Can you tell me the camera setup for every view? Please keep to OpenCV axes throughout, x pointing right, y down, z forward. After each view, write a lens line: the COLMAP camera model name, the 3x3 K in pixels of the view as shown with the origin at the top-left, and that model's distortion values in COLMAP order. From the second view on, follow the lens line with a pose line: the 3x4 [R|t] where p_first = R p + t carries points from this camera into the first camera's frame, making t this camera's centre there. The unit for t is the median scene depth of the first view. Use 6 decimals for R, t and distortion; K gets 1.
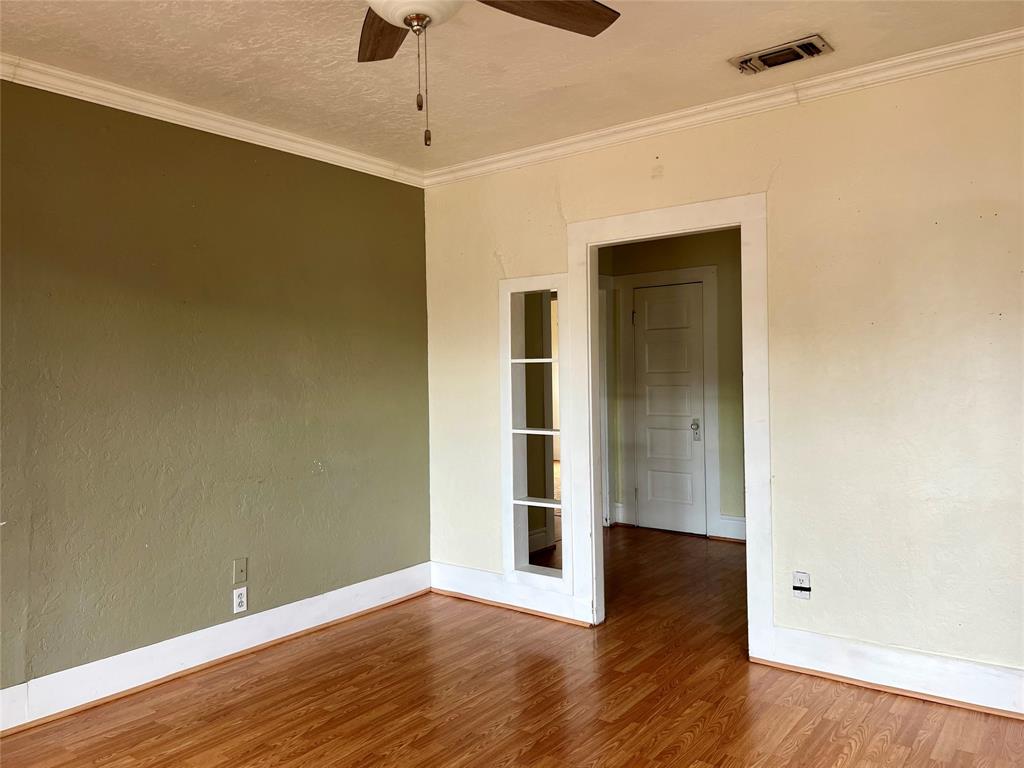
lens RADIAL K [[767.8, 0, 509.5], [0, 767.8, 384.4], [0, 0, 1]] dist [0.032010, 0.000439]
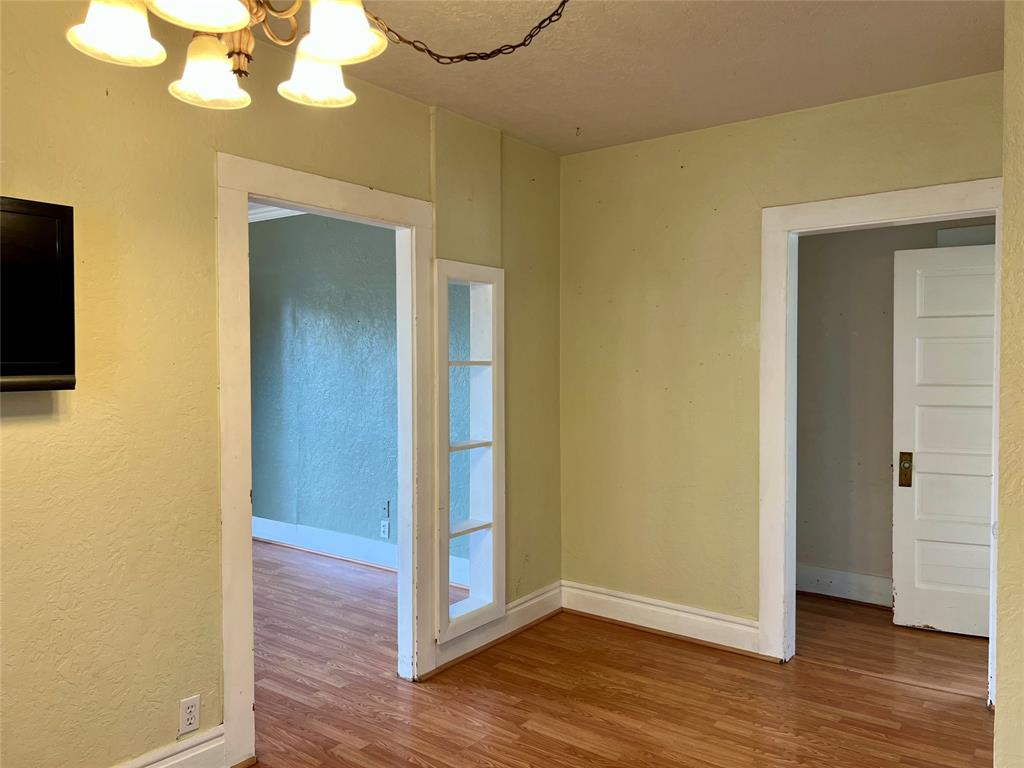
lens RADIAL K [[767.8, 0, 509.5], [0, 767.8, 381.8], [0, 0, 1]] dist [0.032010, 0.000439]
pose [[0.027952, 0.049909, -0.998363, 1.044119], [-0.026993, 0.998426, 0.049157, -0.060284], [0.999245, 0.025575, 0.029255, 1.201992]]
